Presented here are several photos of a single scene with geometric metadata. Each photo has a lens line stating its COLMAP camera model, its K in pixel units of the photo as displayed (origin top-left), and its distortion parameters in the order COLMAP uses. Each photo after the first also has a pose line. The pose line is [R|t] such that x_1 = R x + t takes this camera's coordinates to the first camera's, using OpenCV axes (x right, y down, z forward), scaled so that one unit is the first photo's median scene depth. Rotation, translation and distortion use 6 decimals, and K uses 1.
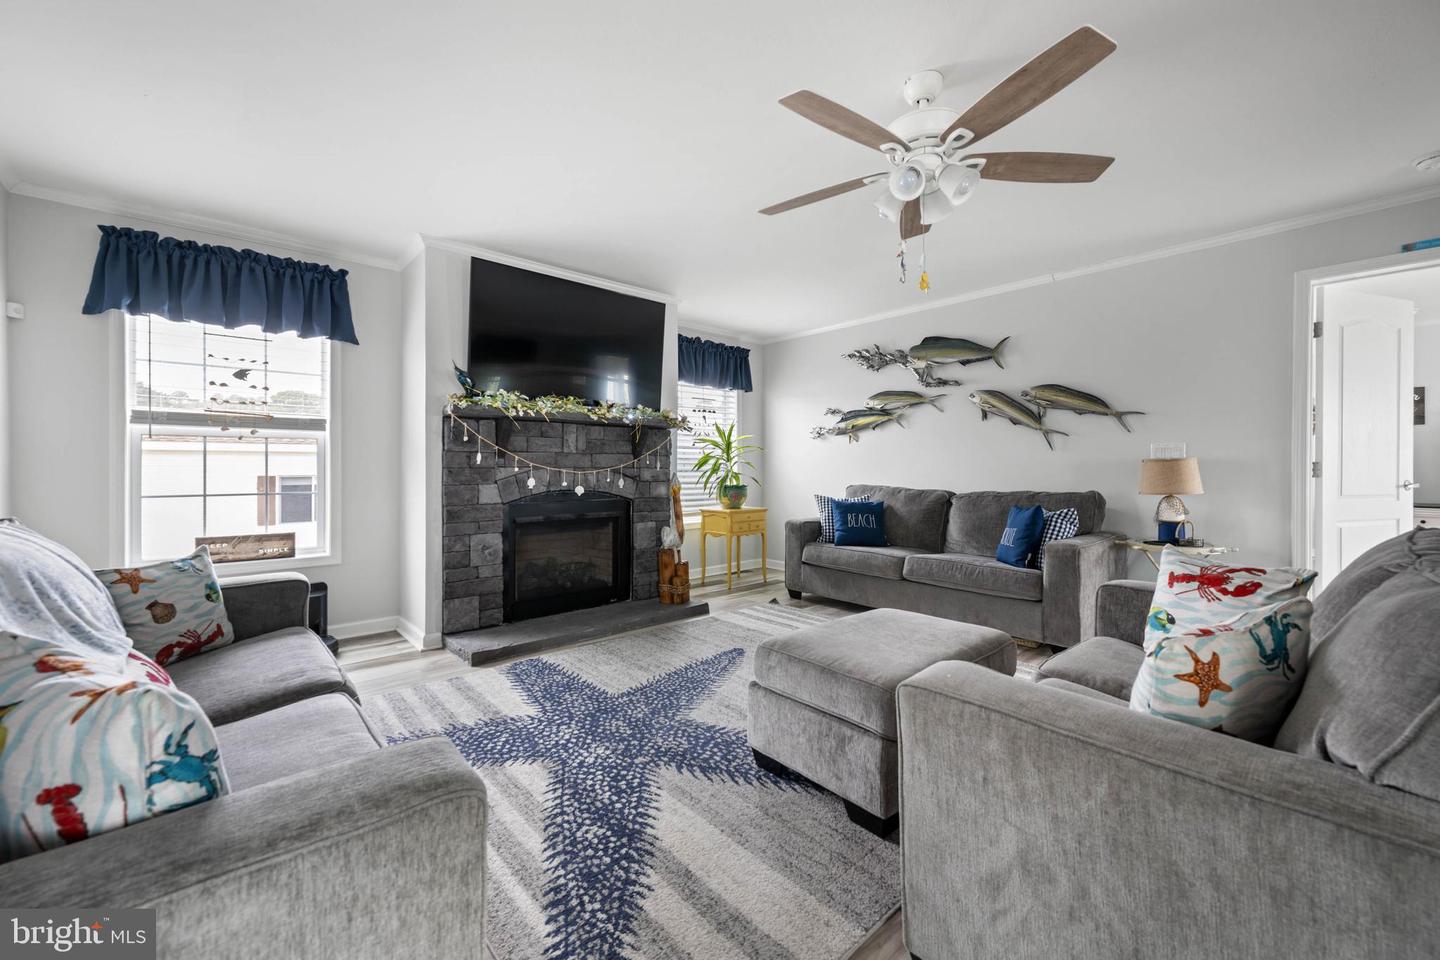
lens RADIAL K [[559.1, 0, 725.9], [0, 559.1, 472.7], [0, 0, 1]] dist [0.000481, -0.000152]
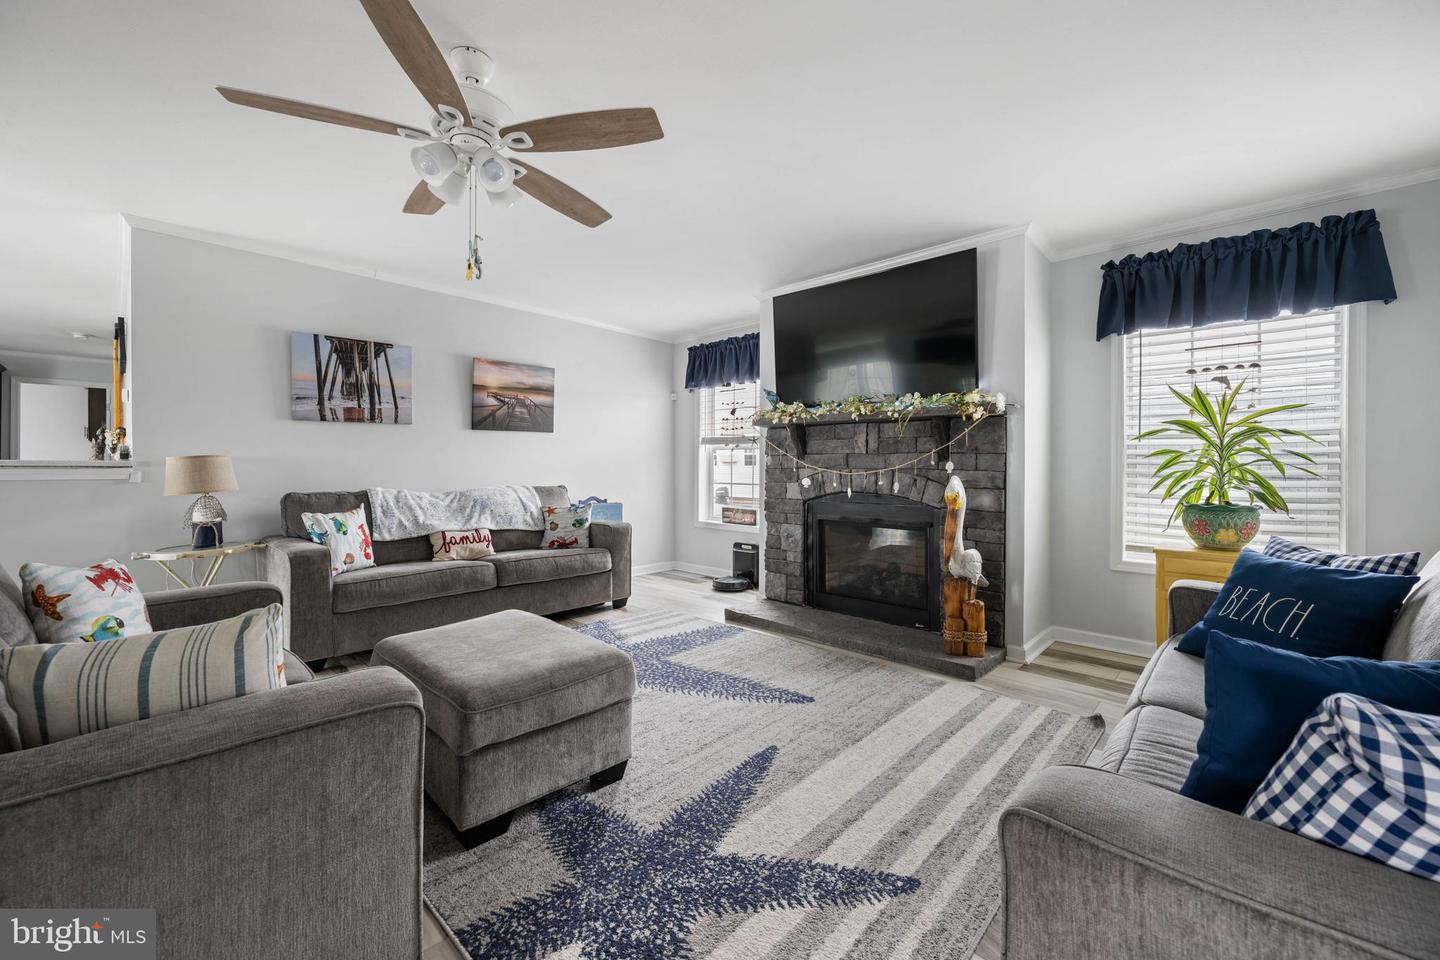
lens RADIAL K [[559.1, 0, 709.4], [0, 559.1, 464.9], [0, 0, 1]] dist [0.000481, -0.000152]
pose [[0.093700, 0.000410, -0.995600, 1.006922], [-0.012617, 0.999920, -0.000776, -0.017931], [0.995520, 0.012635, 0.093698, 0.983359]]
